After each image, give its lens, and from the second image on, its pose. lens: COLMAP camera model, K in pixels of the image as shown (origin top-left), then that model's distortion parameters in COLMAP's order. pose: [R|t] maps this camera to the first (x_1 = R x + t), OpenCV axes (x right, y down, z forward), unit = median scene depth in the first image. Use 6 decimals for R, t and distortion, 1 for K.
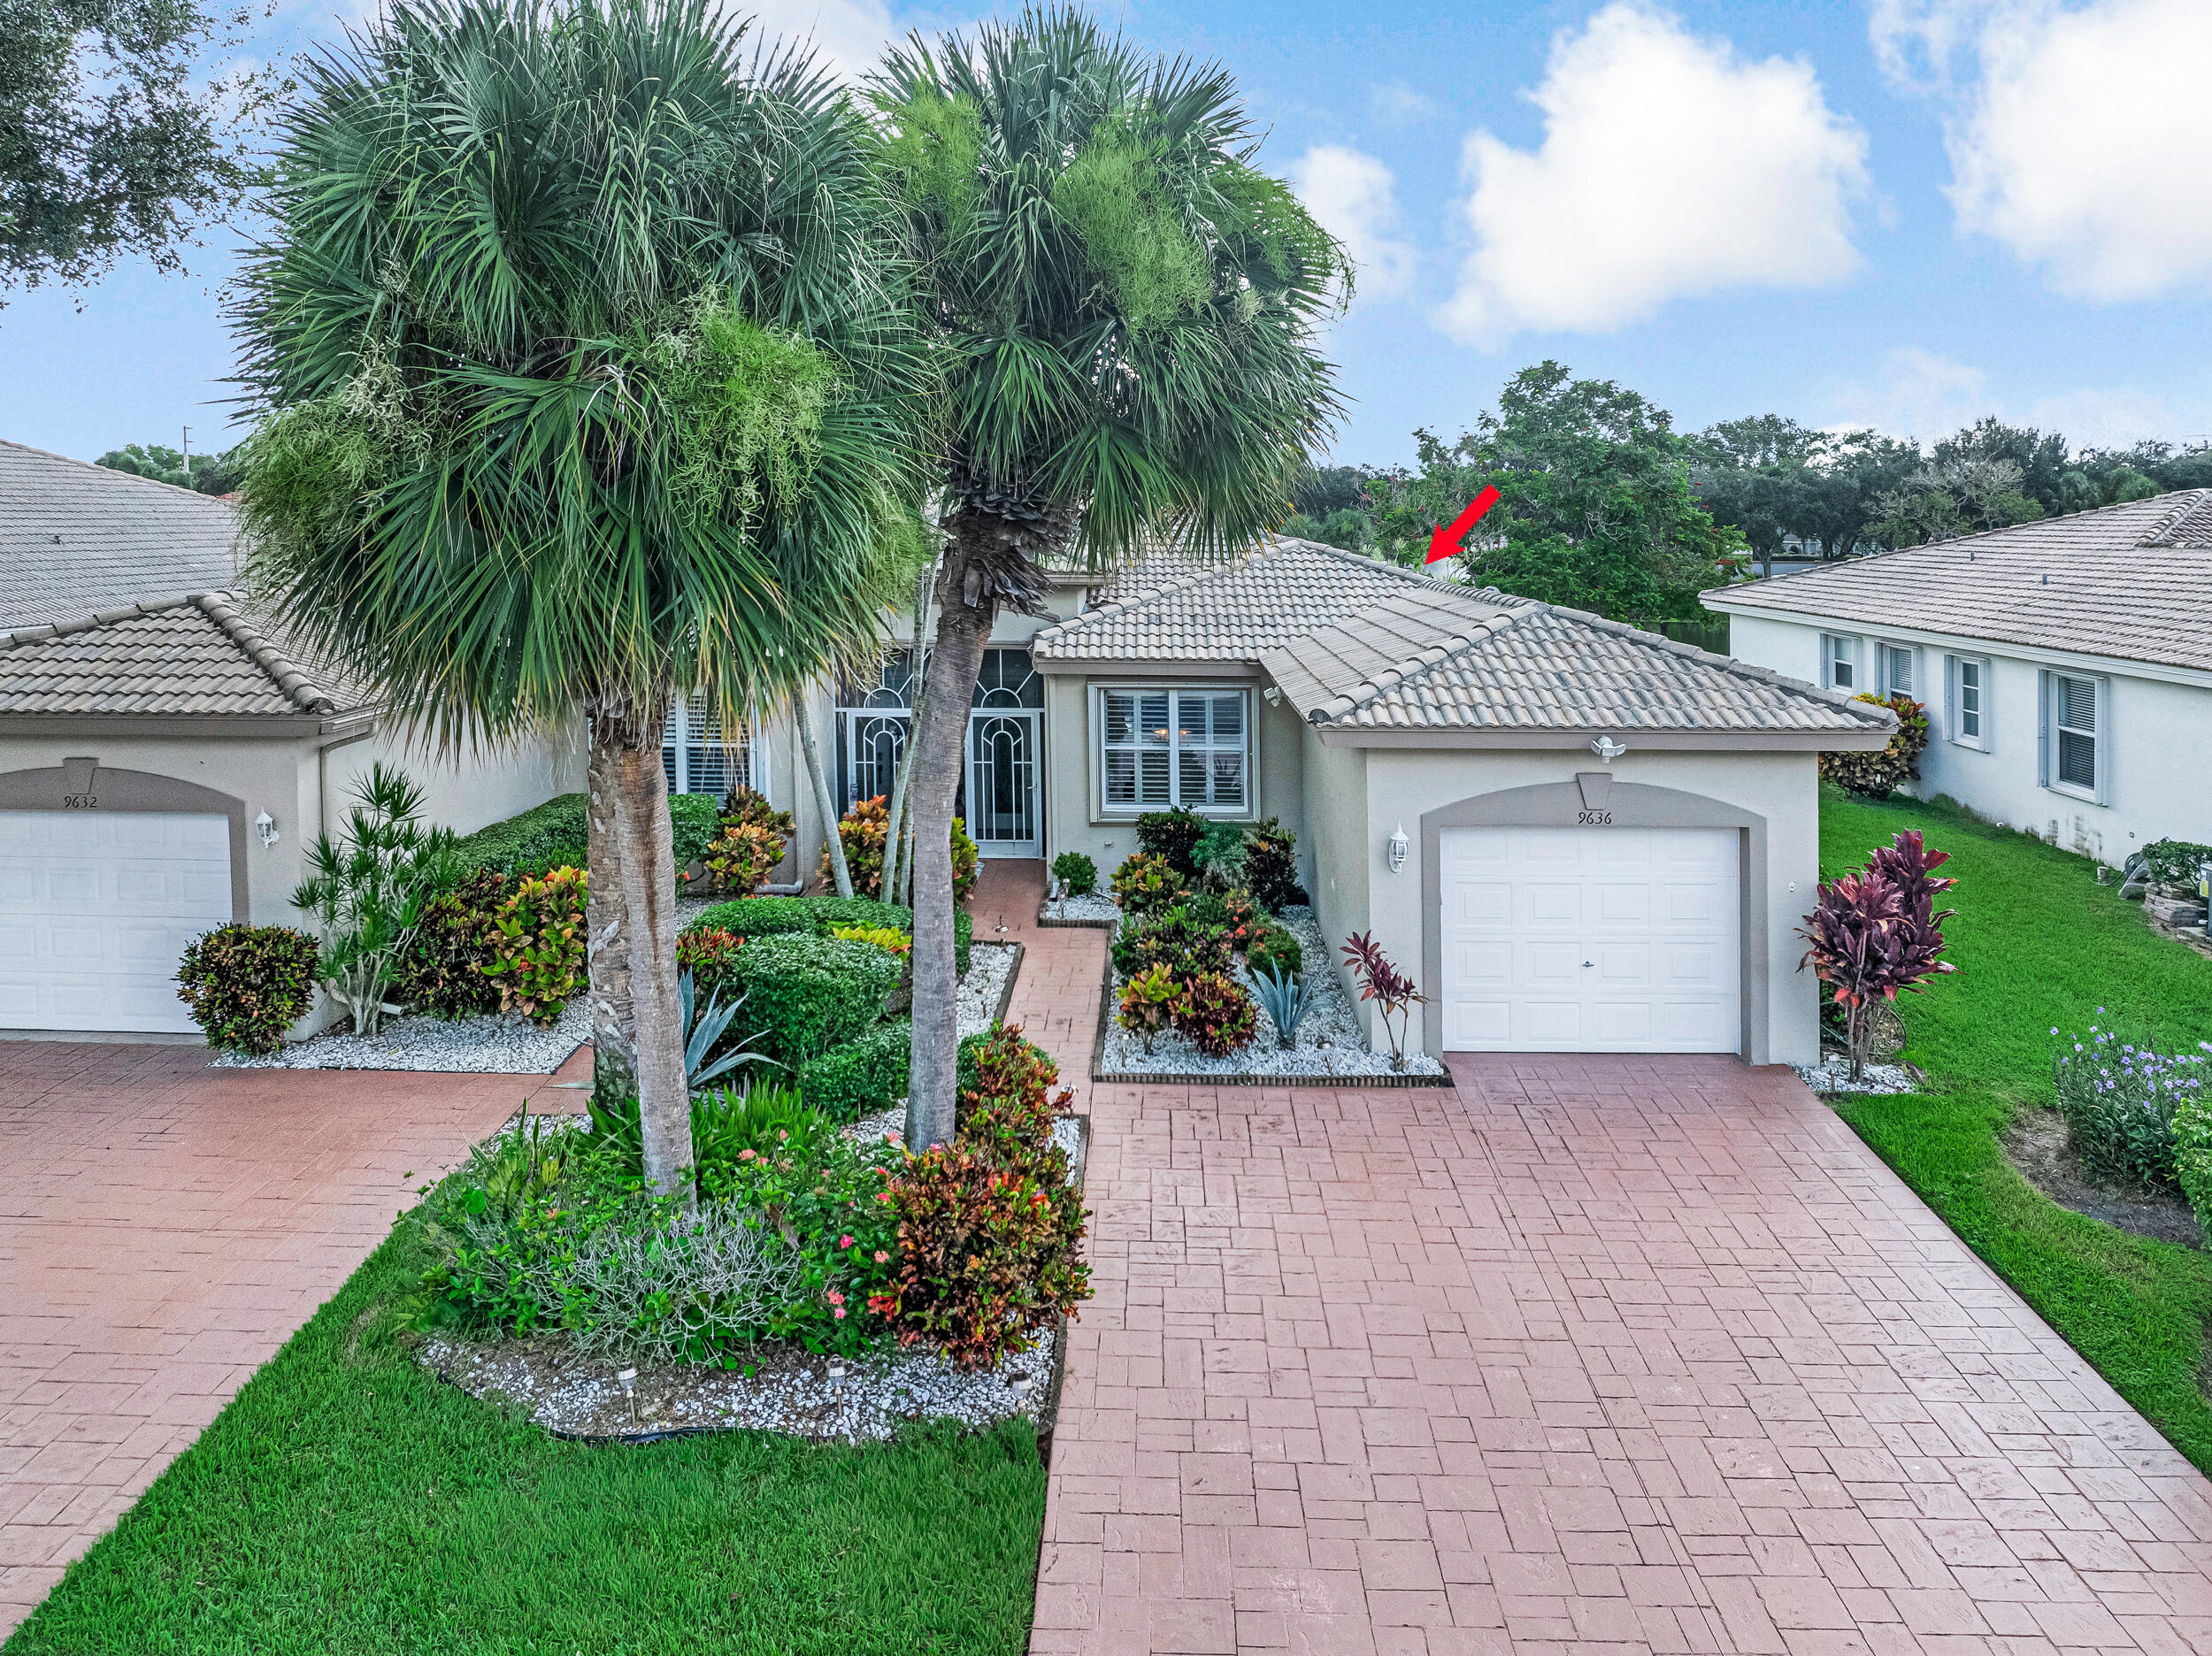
lens RADIAL K [[1751.7, 0, 1103.9], [0, 1751.7, 770.3], [0, 0, 1]] dist [-0.024460, -0.044433]
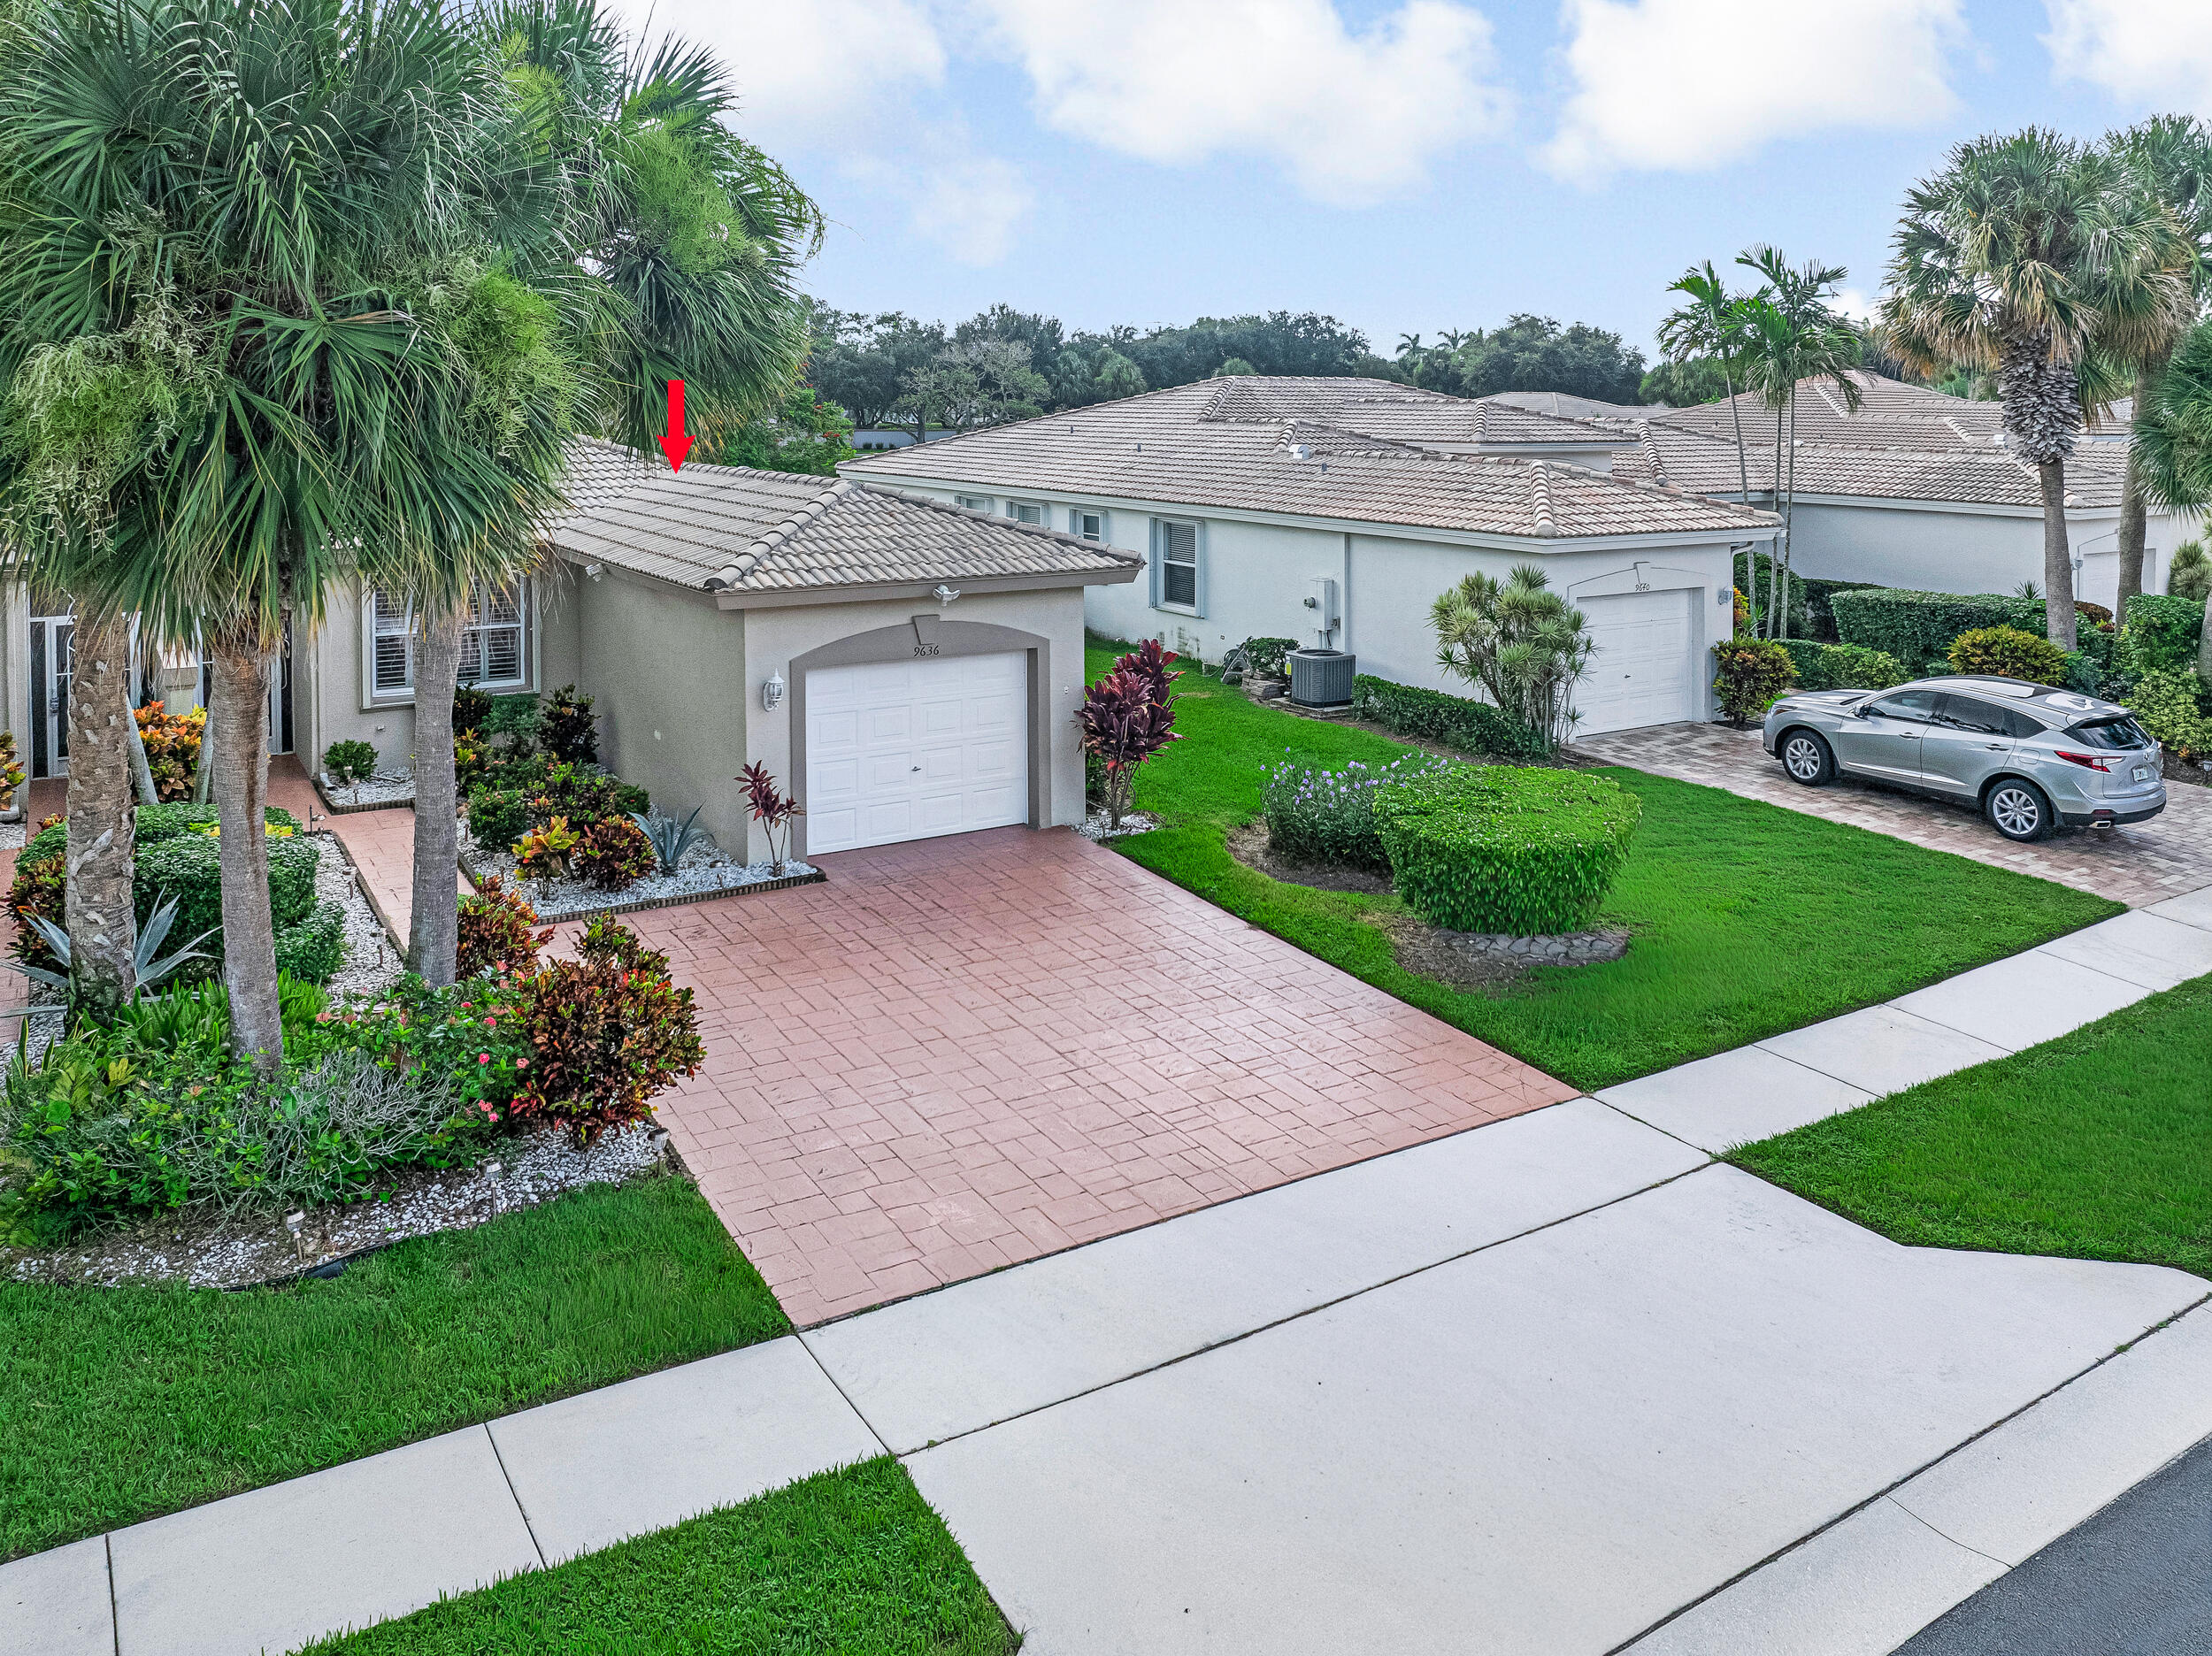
lens RADIAL K [[1751.7, 0, 1103.9], [0, 1751.7, 770.3], [0, 0, 1]] dist [-0.024460, -0.044433]
pose [[0.836921, -0.118325, 0.534381, -0.287810], [0.077745, 0.992152, 0.097927, -0.001053], [-0.541774, -0.040412, 0.839552, -0.135023]]
